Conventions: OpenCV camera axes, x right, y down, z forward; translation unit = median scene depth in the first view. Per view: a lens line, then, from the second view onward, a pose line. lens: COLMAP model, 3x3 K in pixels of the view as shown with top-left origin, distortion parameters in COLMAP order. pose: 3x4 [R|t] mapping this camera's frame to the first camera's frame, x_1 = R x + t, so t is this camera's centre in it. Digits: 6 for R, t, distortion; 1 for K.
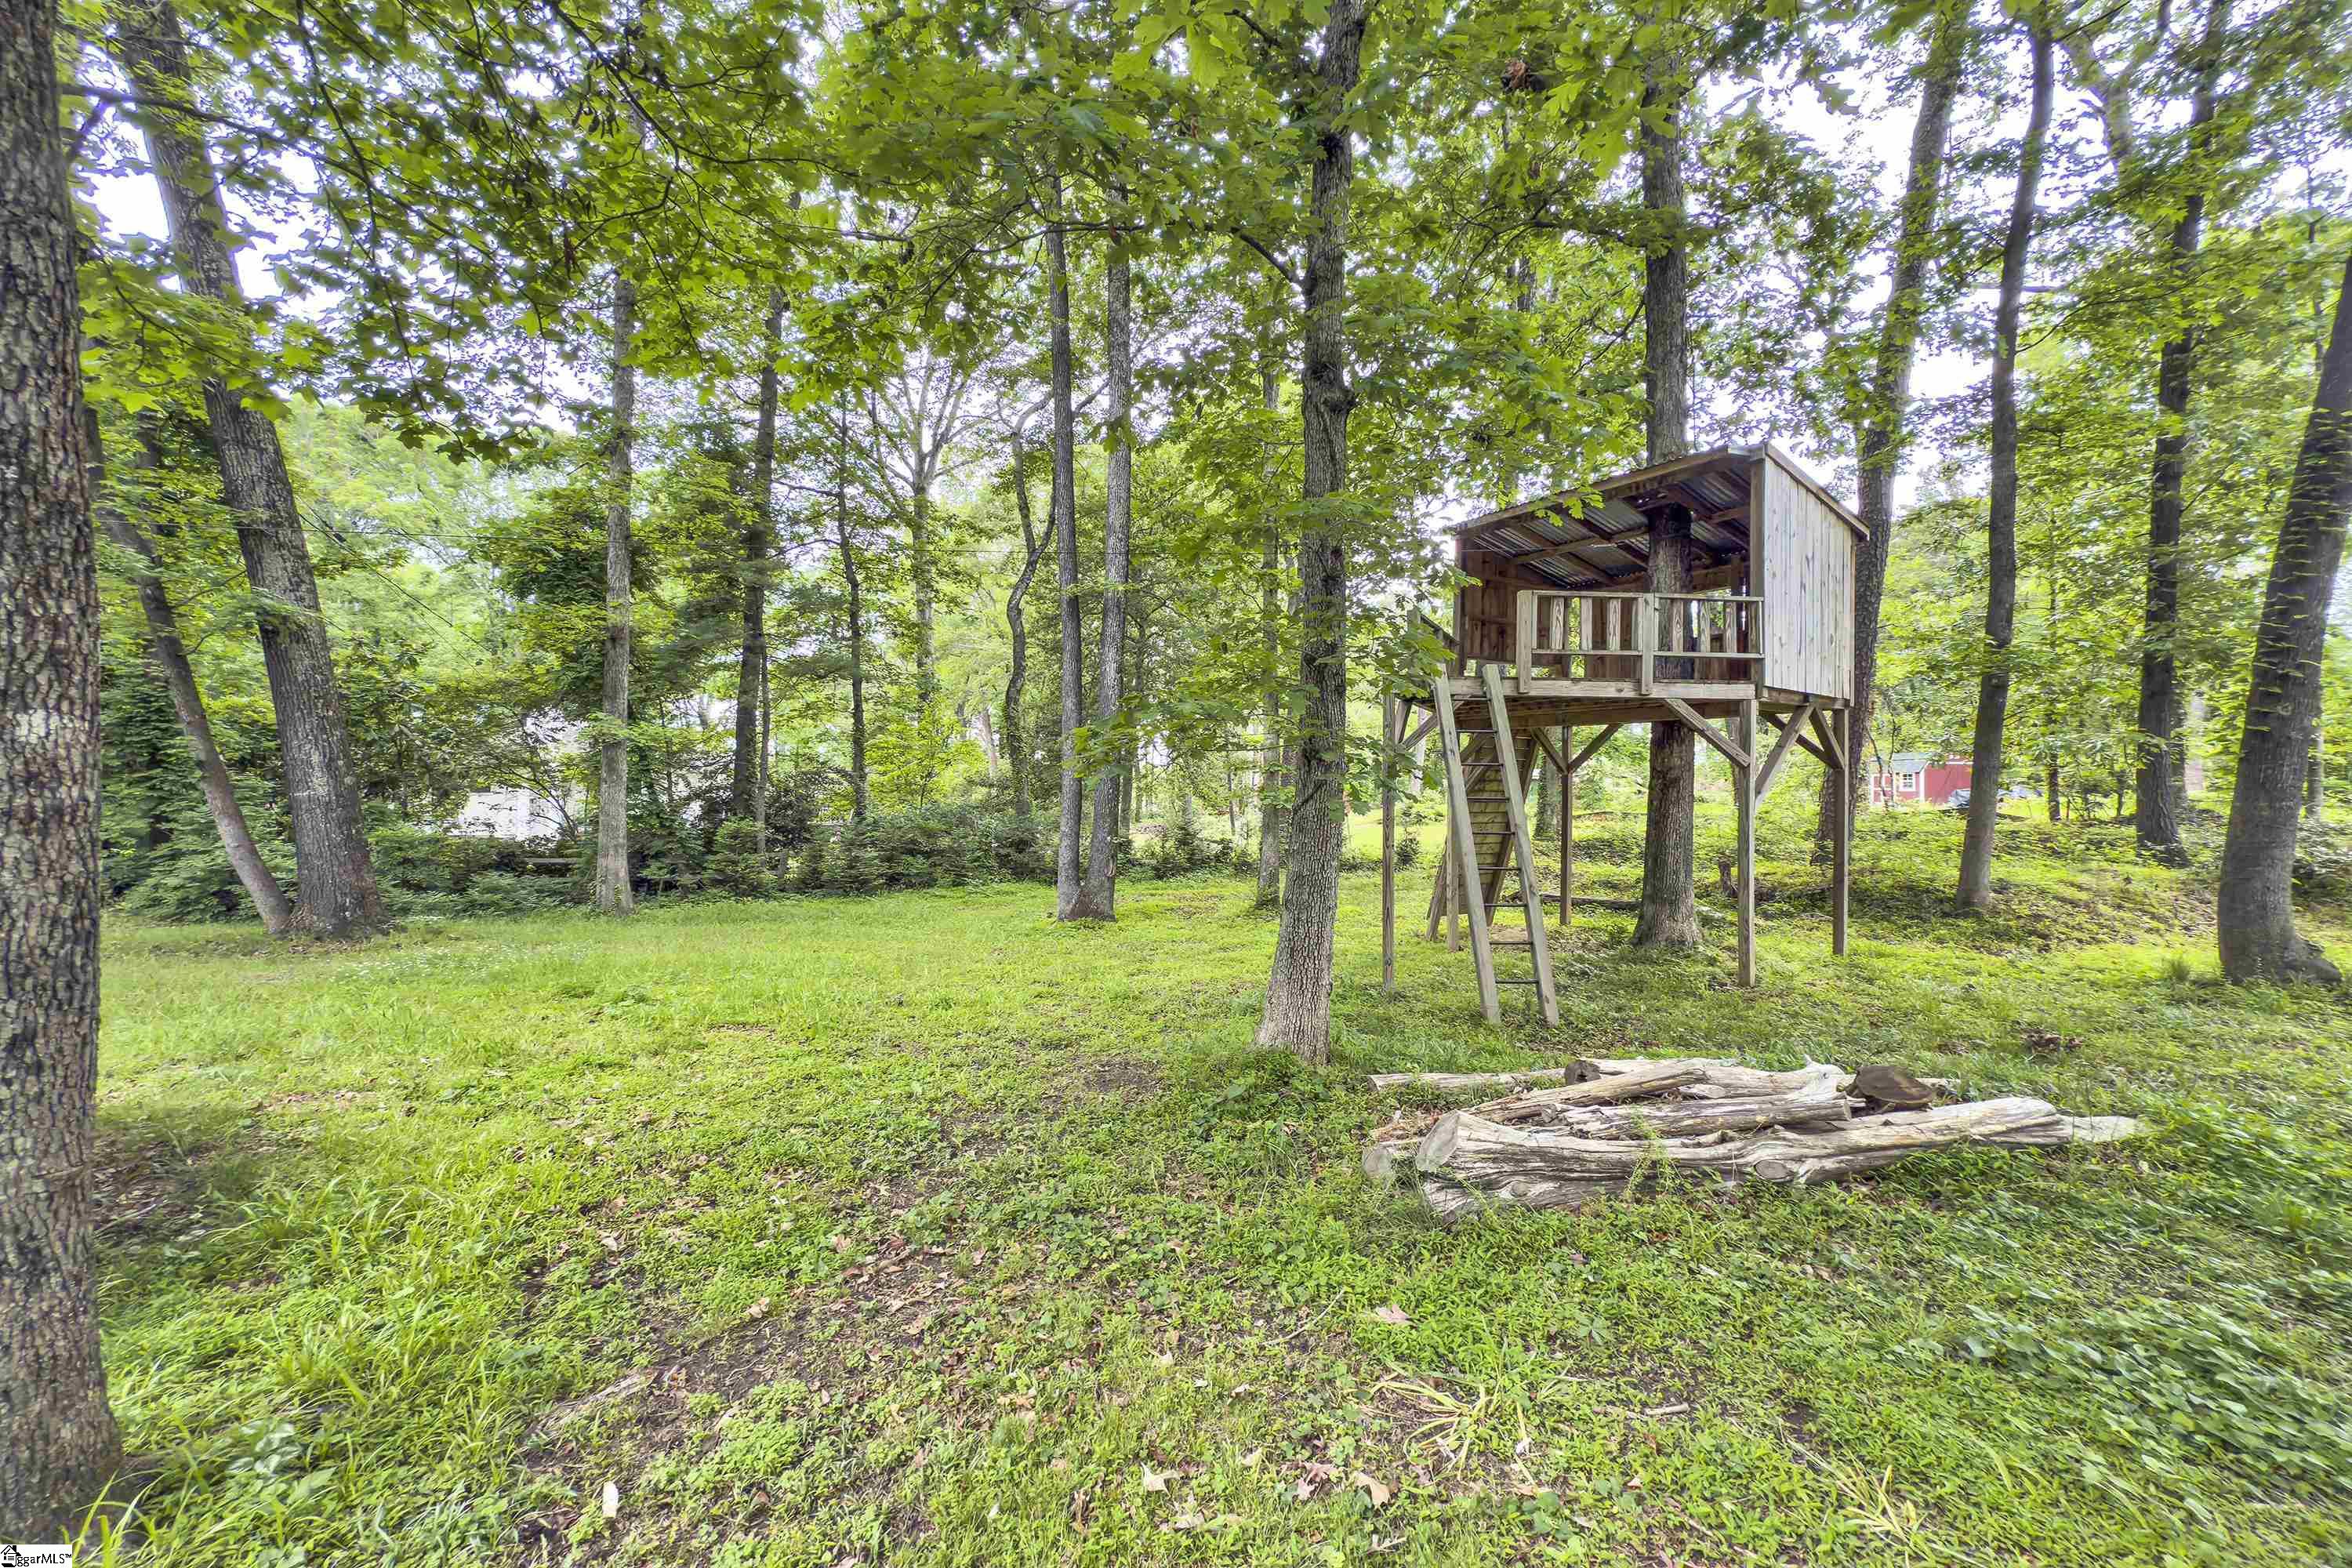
lens RADIAL K [[942.7, 0, 1174.1], [0, 942.7, 784.2], [0, 0, 1]] dist [0.000051, 0.000386]
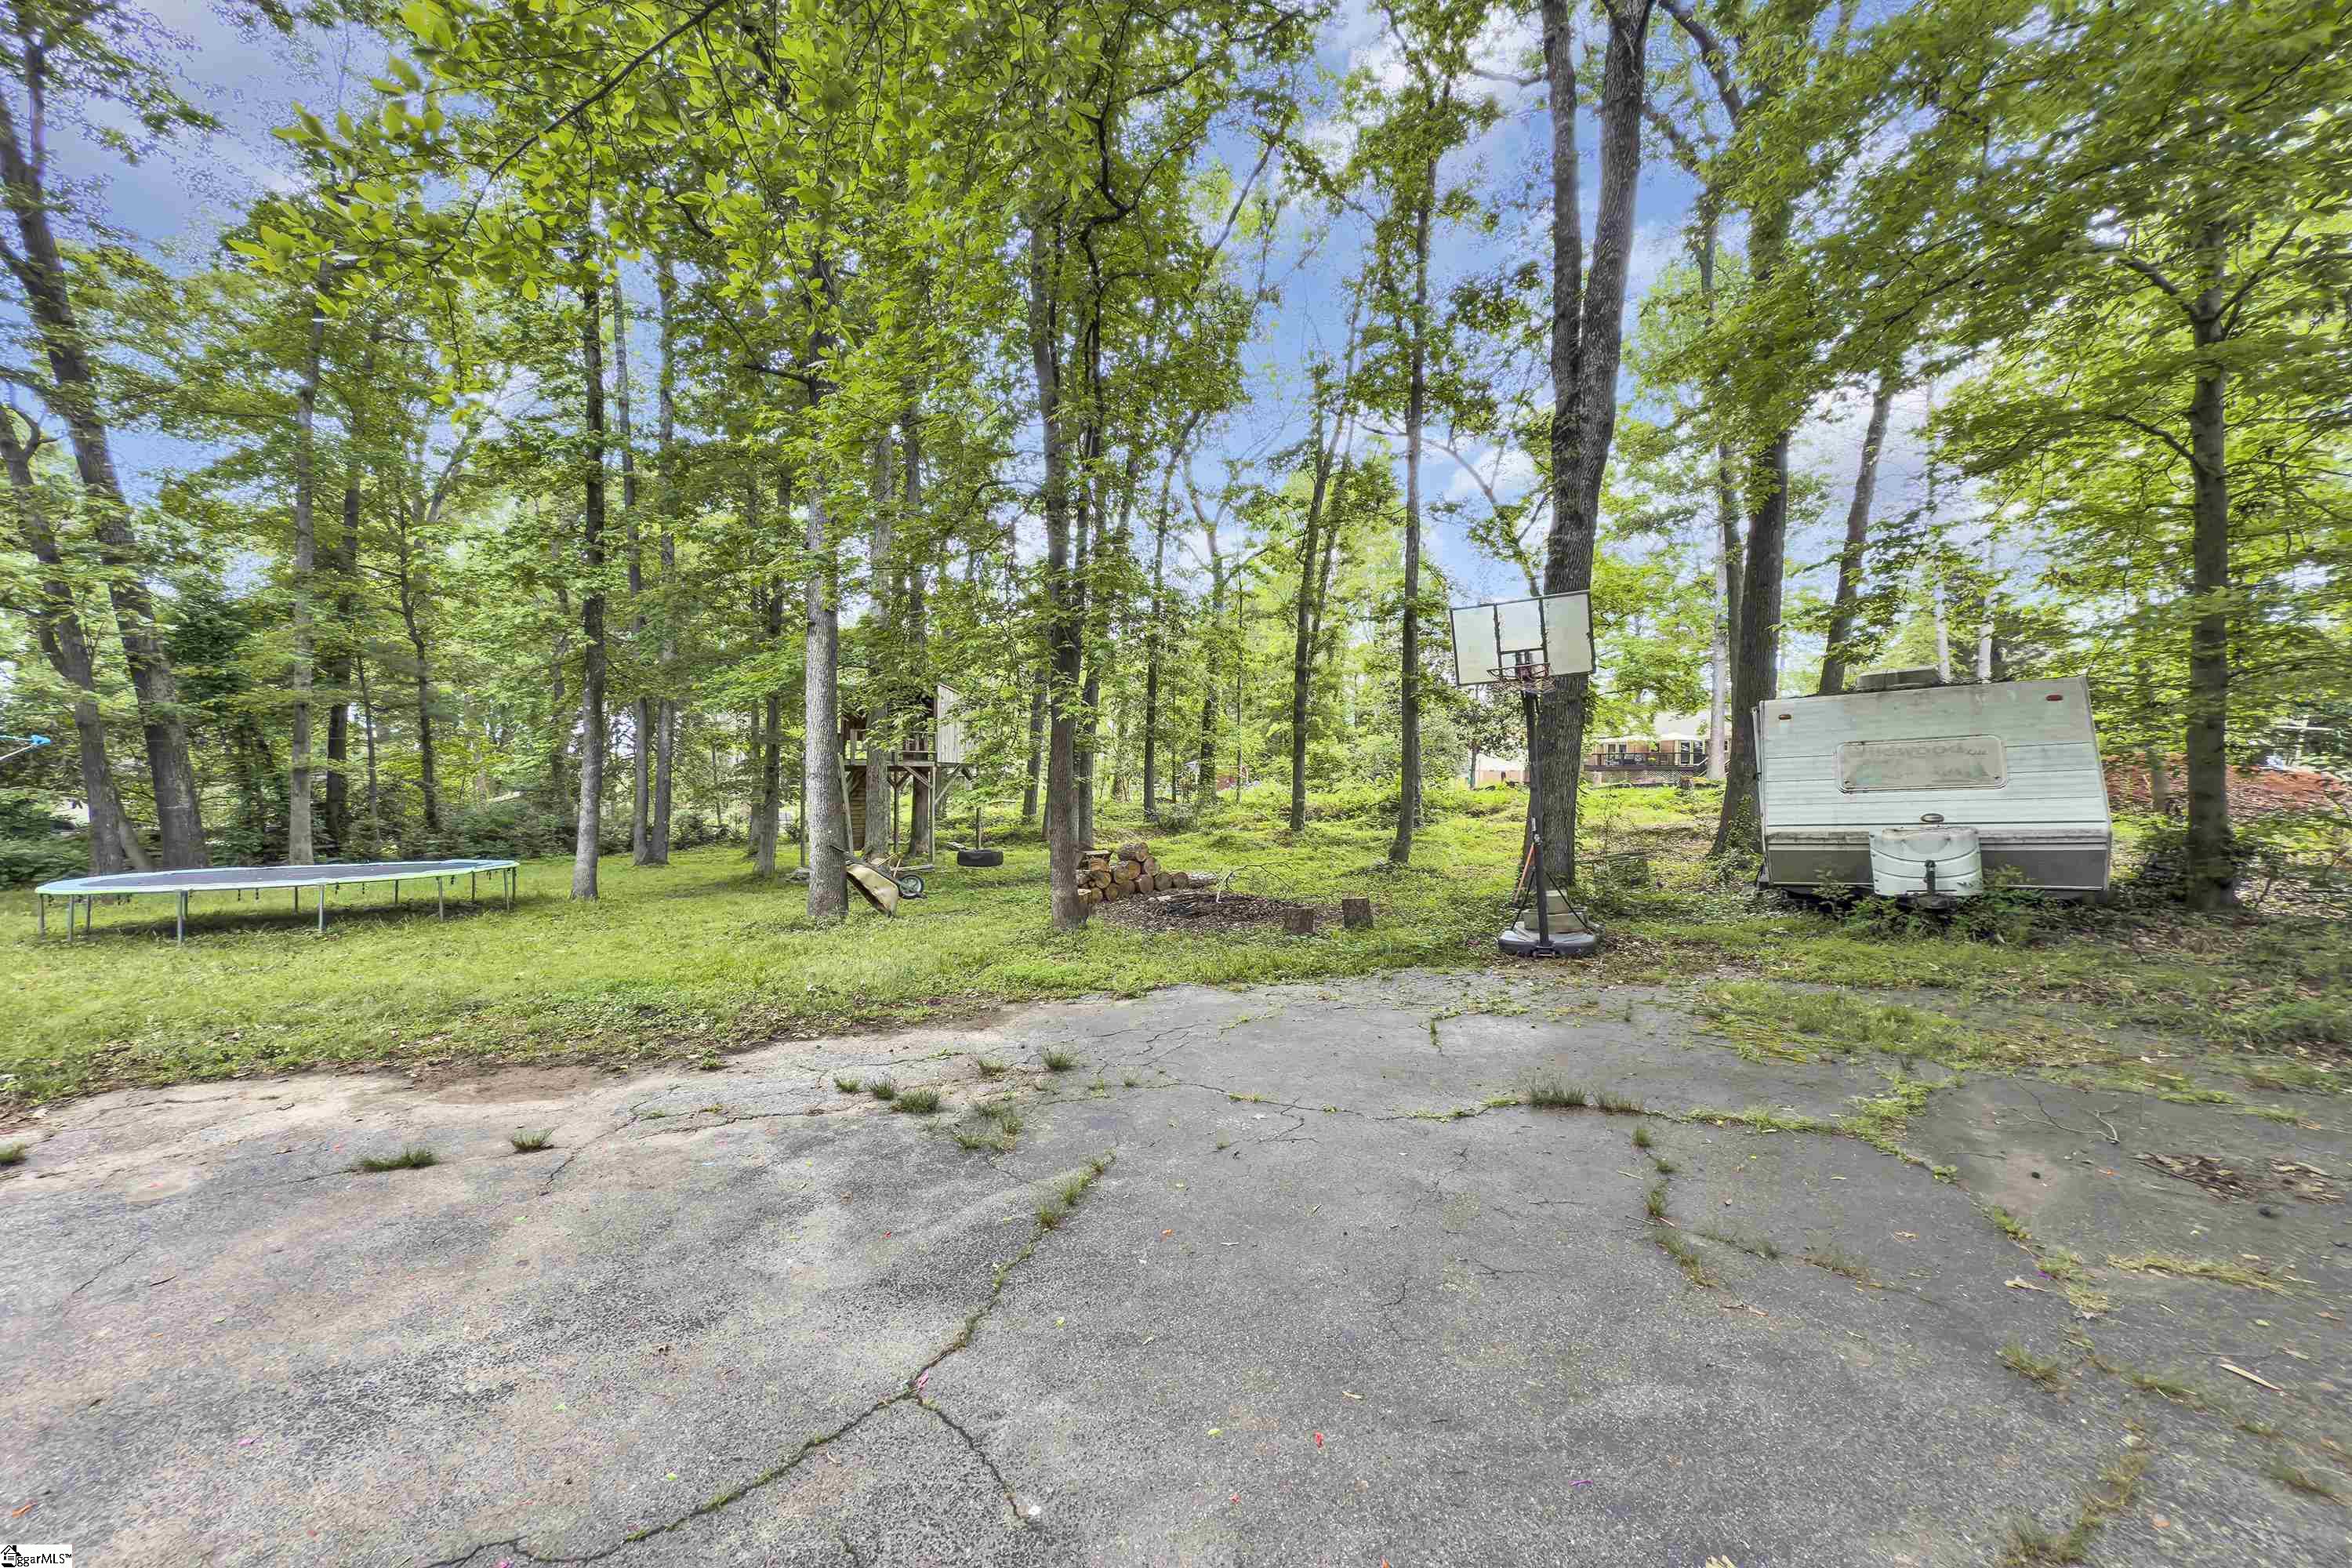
lens RADIAL K [[942.7, 0, 1169.0], [0, 942.7, 785.2], [0, 0, 1]] dist [0.000051, 0.000386]
pose [[0.873769, -0.002207, 0.486337, -0.163875], [-0.002459, 0.999957, 0.008955, -0.058693], [-0.486335, -0.009021, 0.873726, -1.940778]]
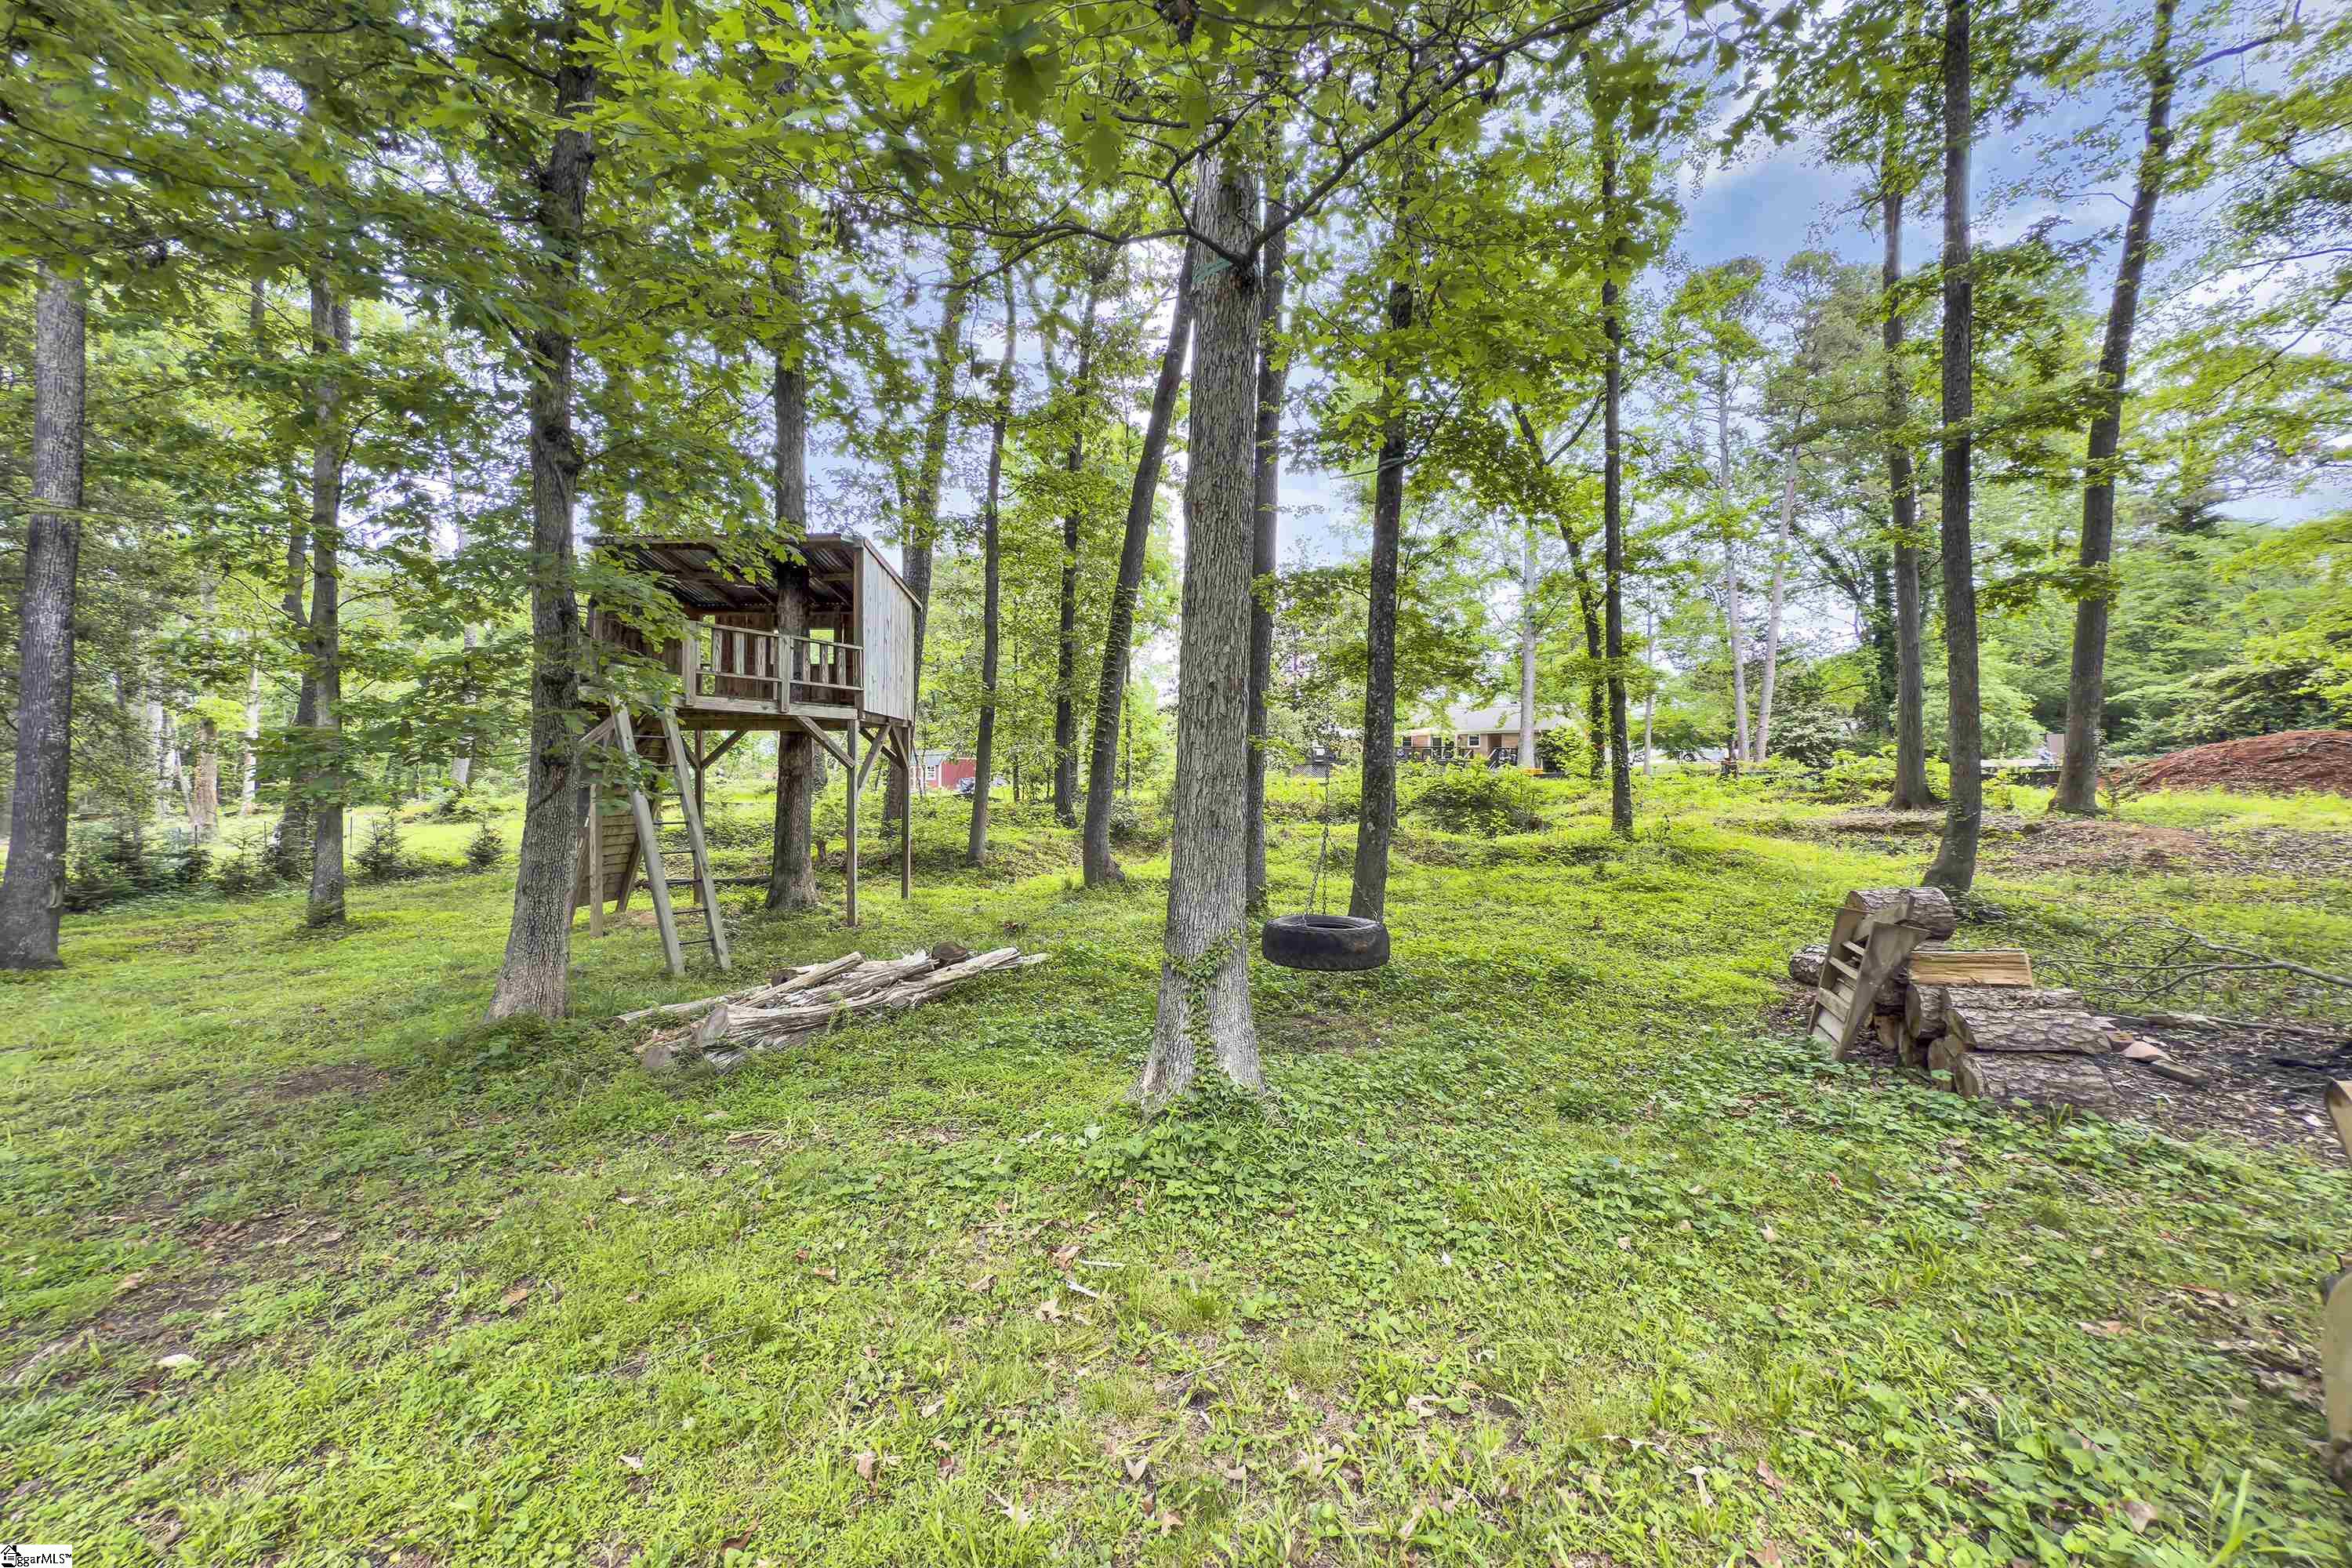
lens RADIAL K [[942.7, 0, 1178.0], [0, 942.7, 778.7], [0, 0, 1]] dist [0.000051, 0.000386]
pose [[0.605602, -0.004026, 0.795757, -0.195110], [-0.000957, 0.999983, 0.005788, -0.010655], [-0.795767, -0.004267, 0.605588, -0.209378]]
